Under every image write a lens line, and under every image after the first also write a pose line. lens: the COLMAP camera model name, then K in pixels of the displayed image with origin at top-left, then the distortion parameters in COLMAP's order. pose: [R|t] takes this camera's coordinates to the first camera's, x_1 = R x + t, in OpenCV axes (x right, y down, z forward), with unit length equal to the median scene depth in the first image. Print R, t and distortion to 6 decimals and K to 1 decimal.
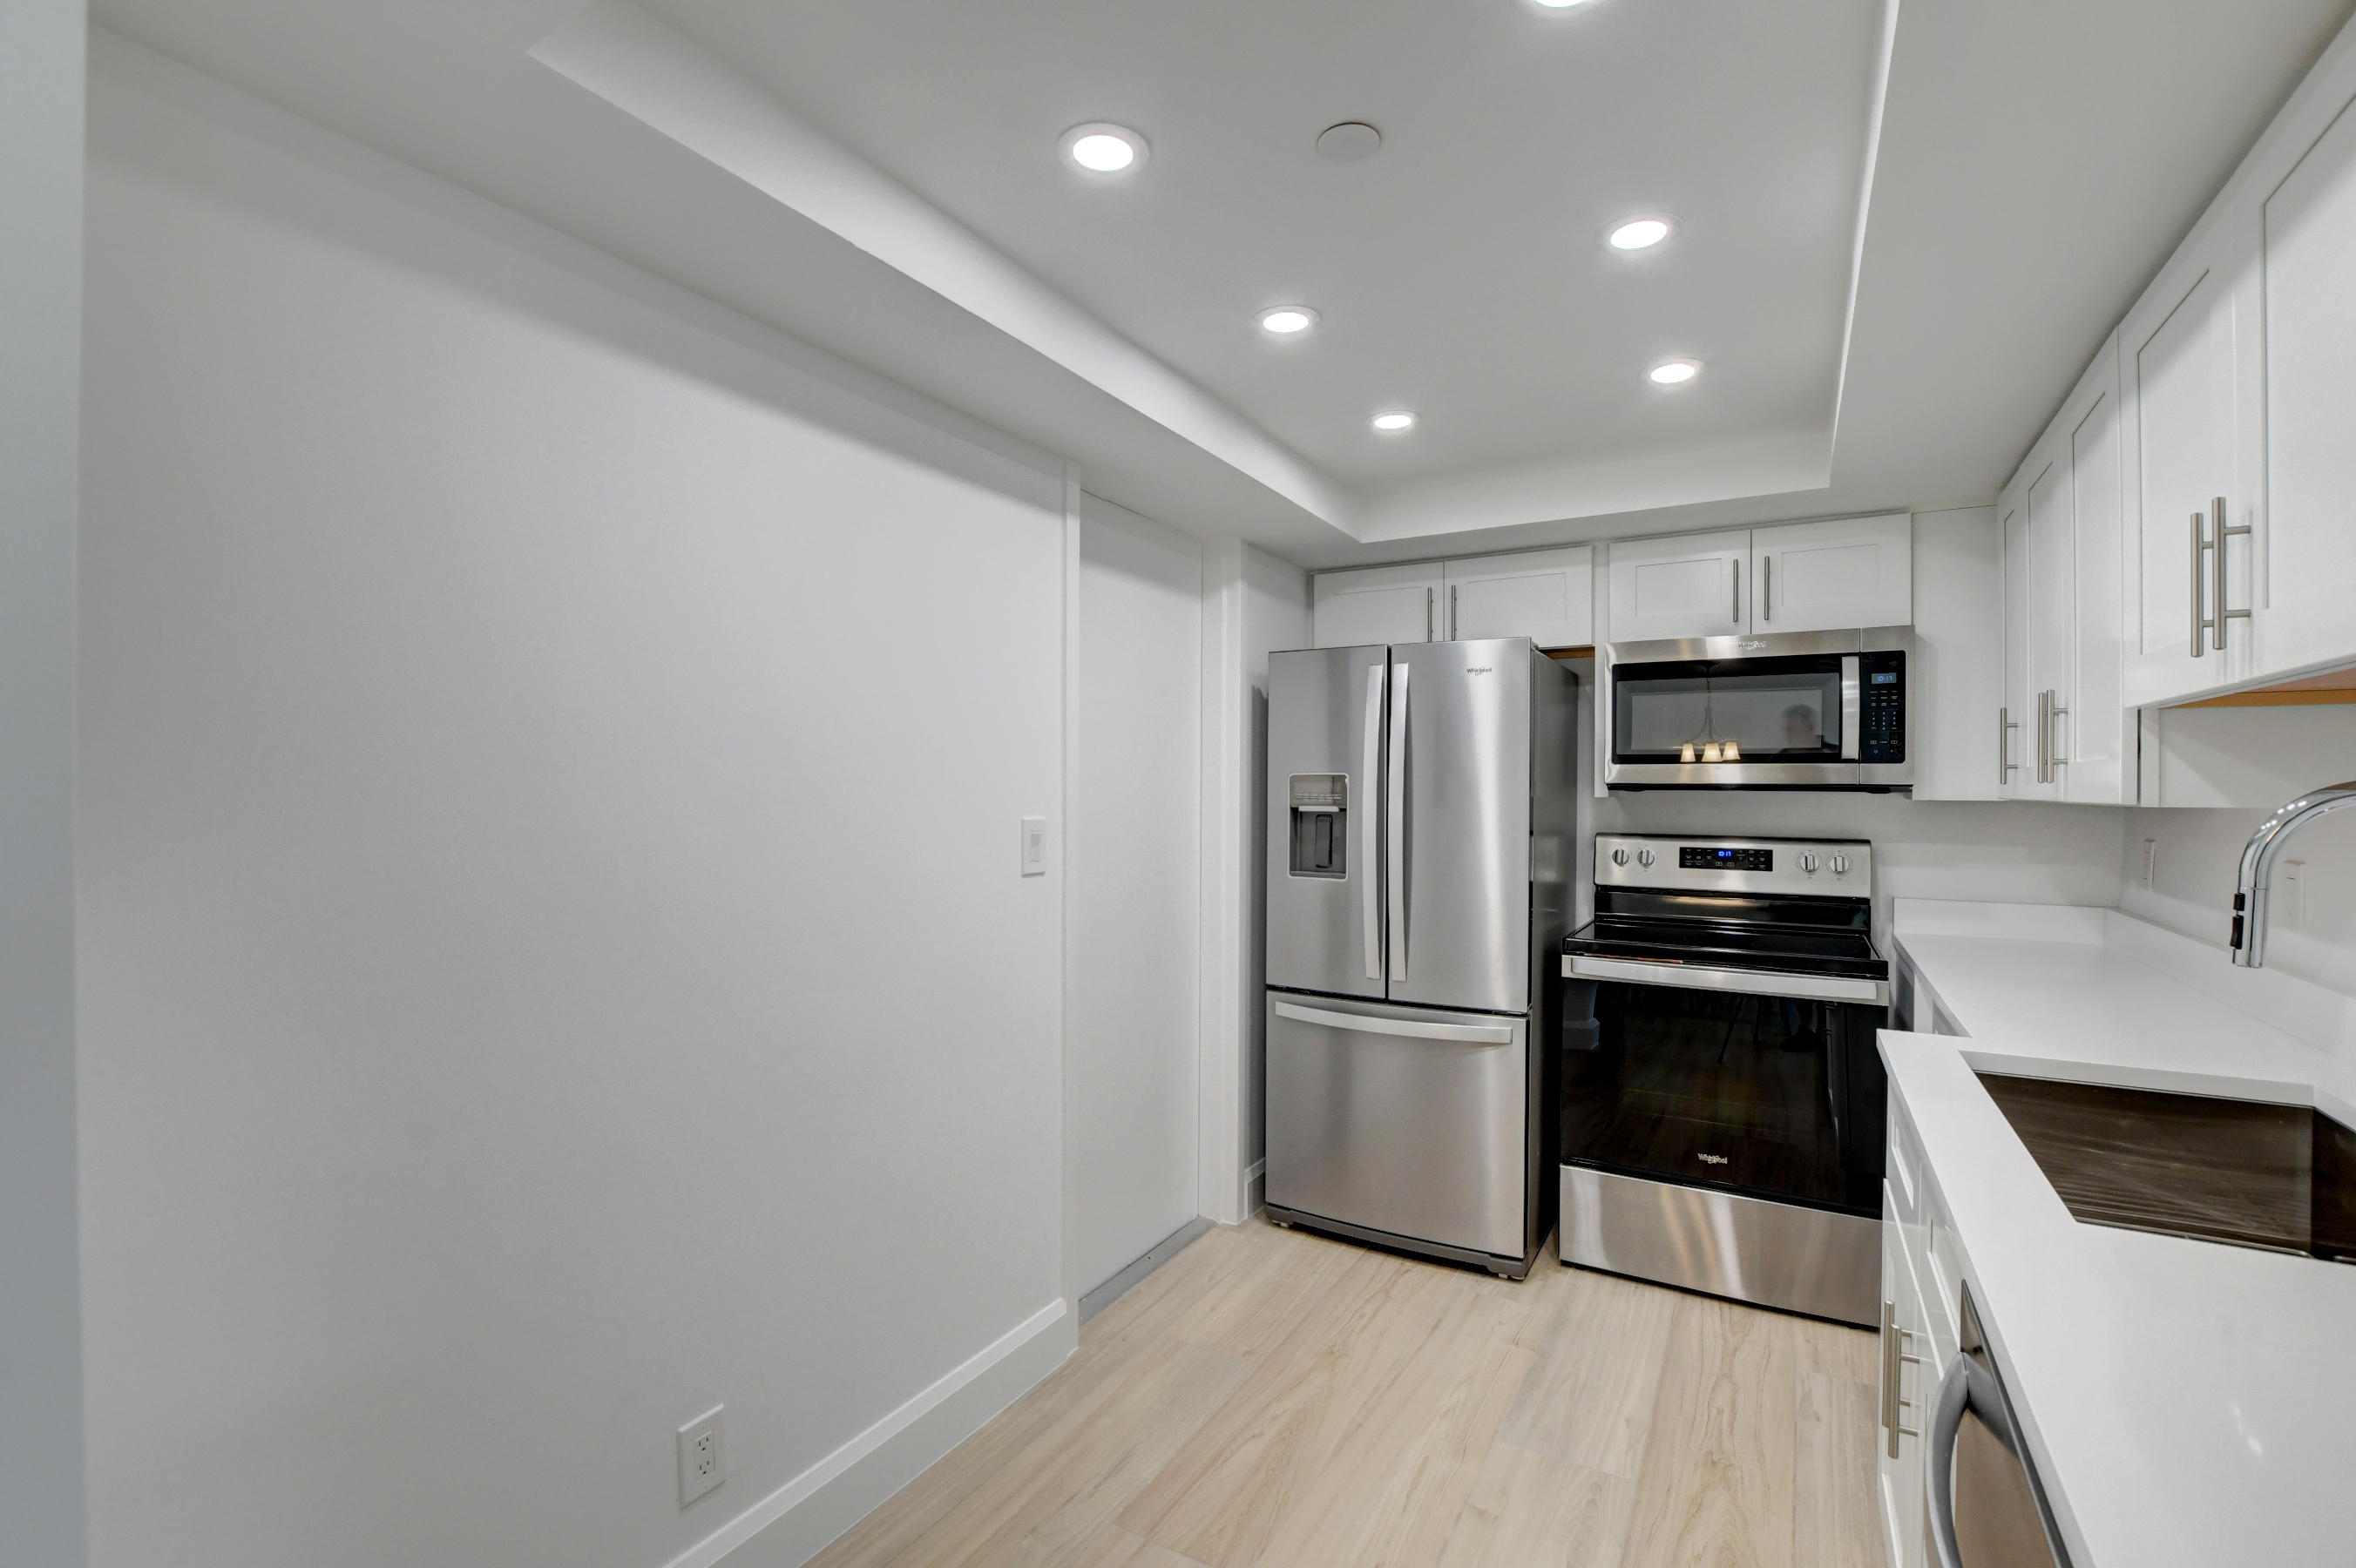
lens RADIAL K [[1034.6, 0, 1173.4], [0, 1034.6, 792.1], [0, 0, 1]] dist [-0.038410, 0.008436]
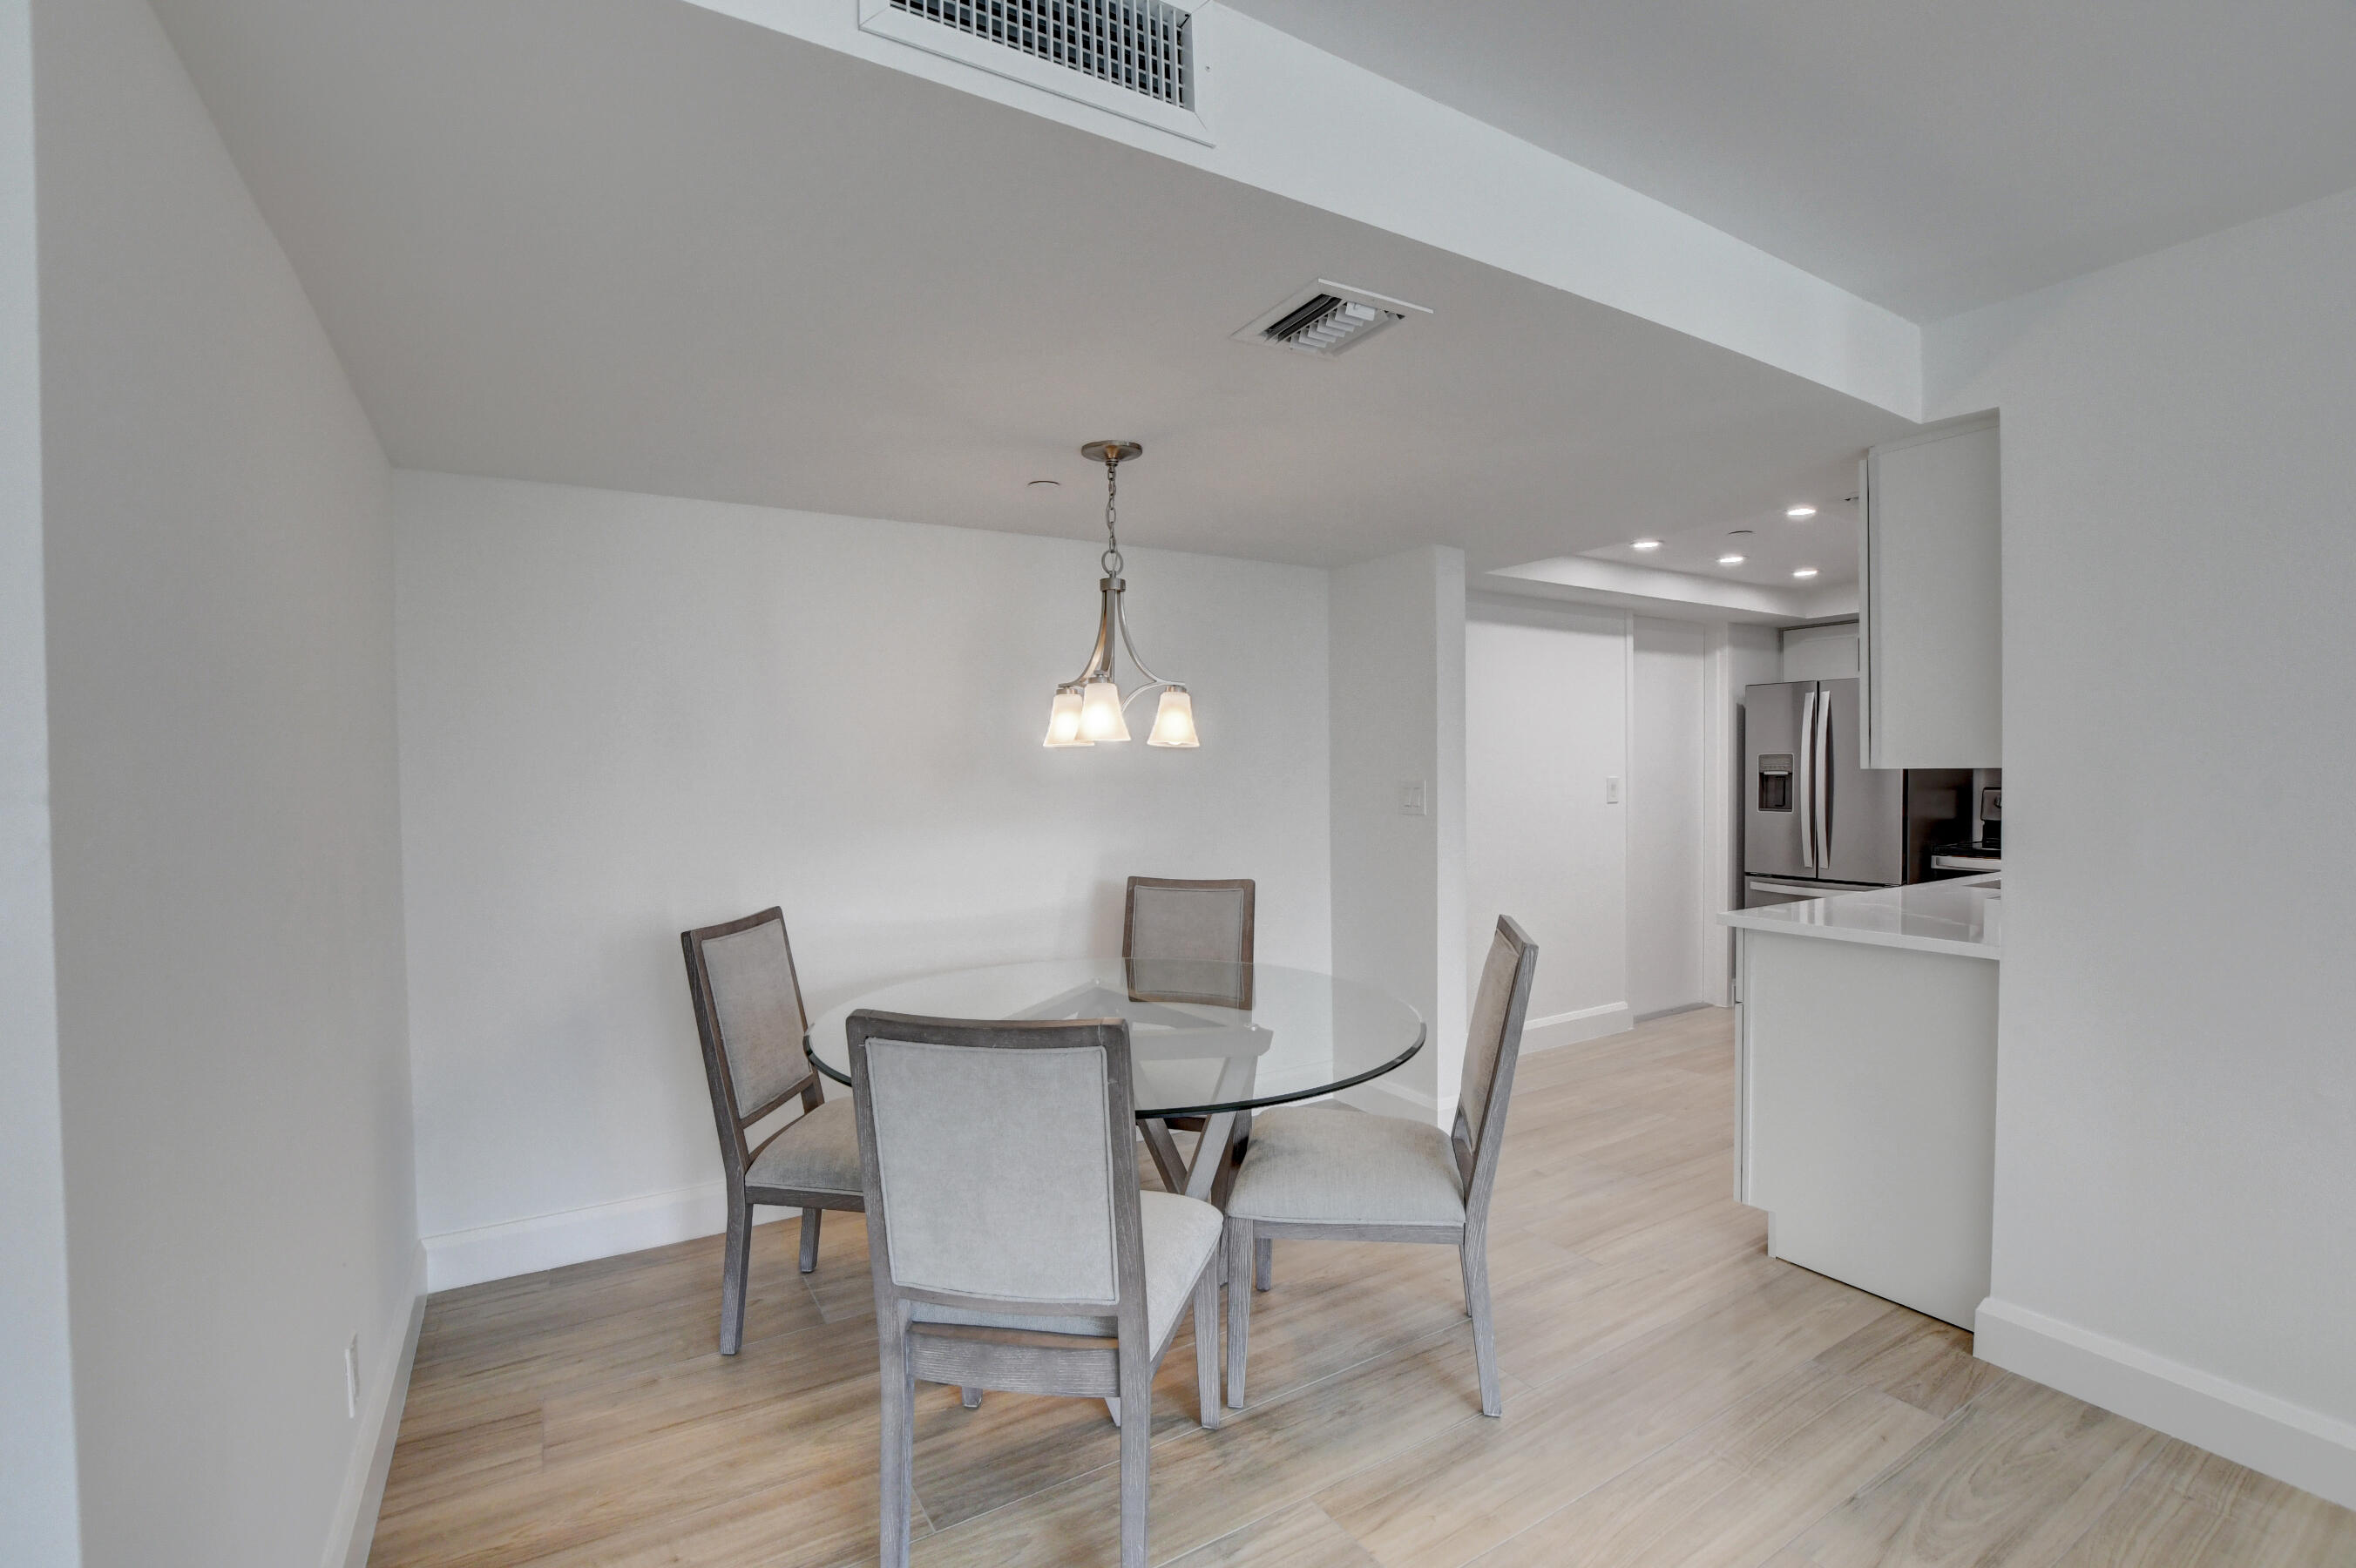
lens RADIAL K [[1034.6, 0, 1173.4], [0, 1034.6, 792.1], [0, 0, 1]] dist [-0.038410, 0.008436]
pose [[0.880663, -0.002383, -0.473737, 0.065291], [0.012925, 0.999736, 0.018998, 0.002300], [0.473567, -0.022854, 0.880461, -1.138294]]
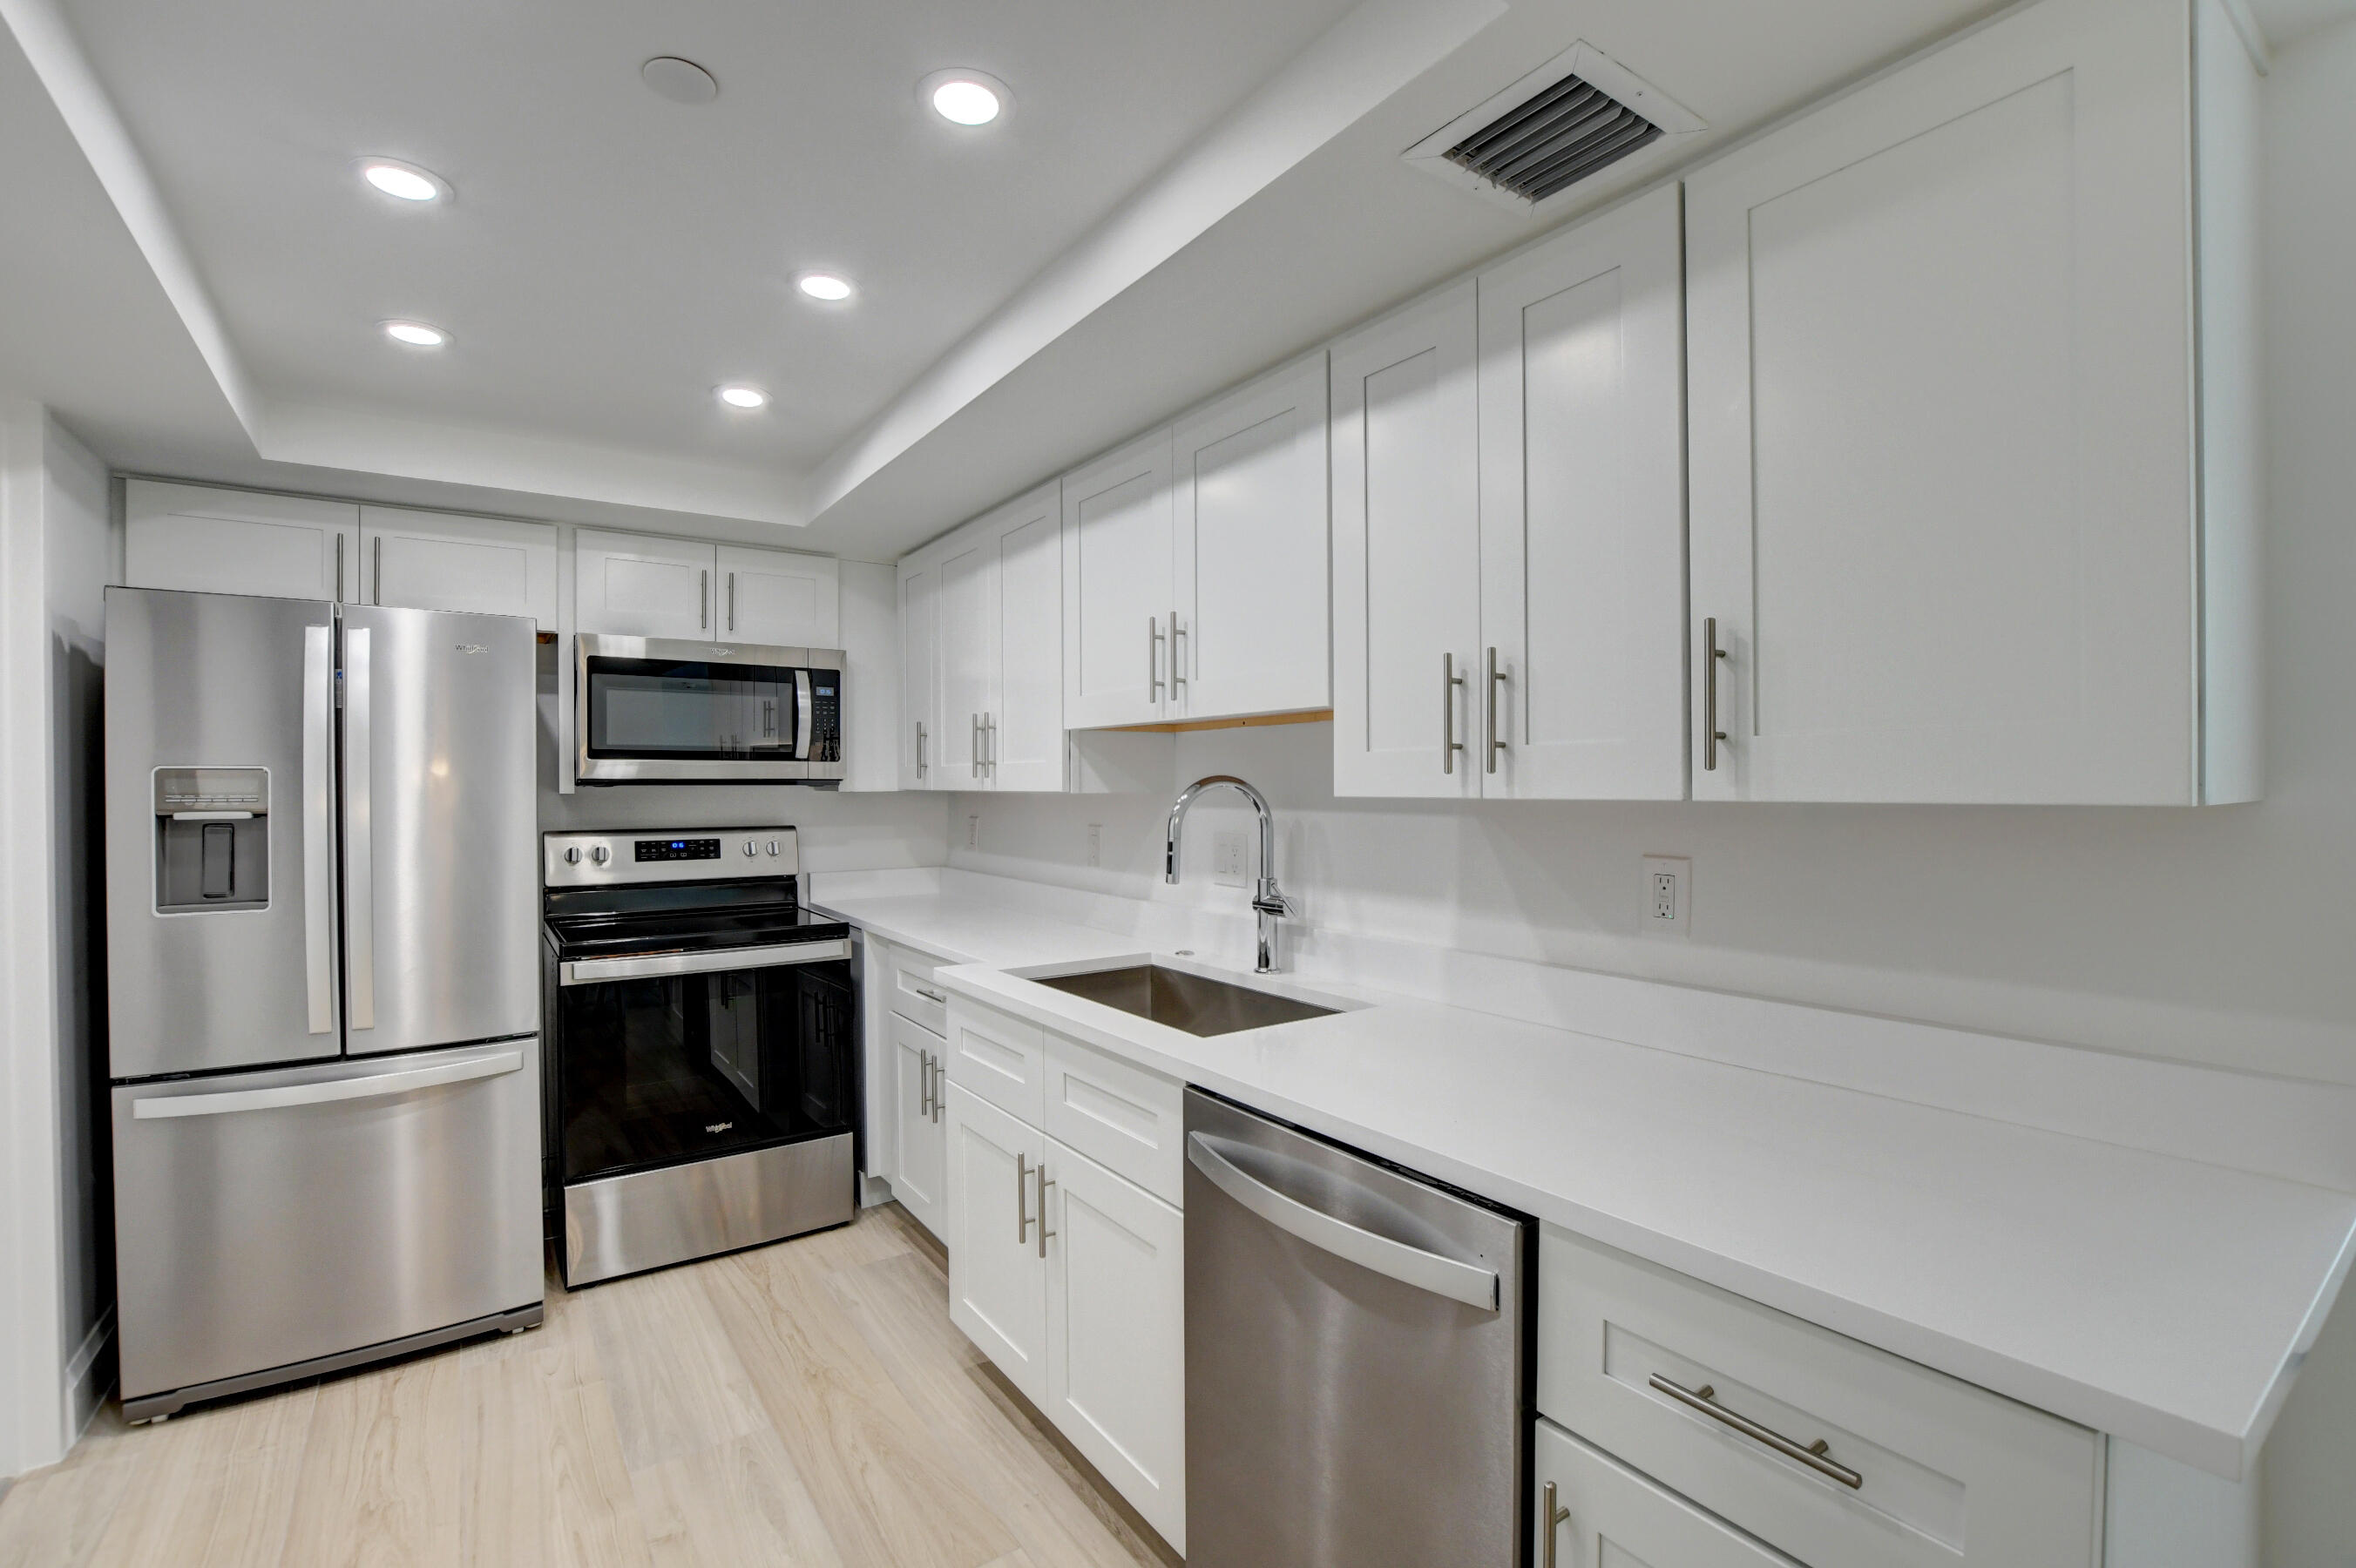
lens RADIAL K [[1034.6, 0, 1173.4], [0, 1034.6, 792.1], [0, 0, 1]] dist [-0.038410, 0.008436]
pose [[0.412450, -0.014262, 0.910869, -0.241361], [0.009560, 0.999890, 0.011327, -0.001864], [-0.910930, 0.004036, 0.412541, 0.112546]]
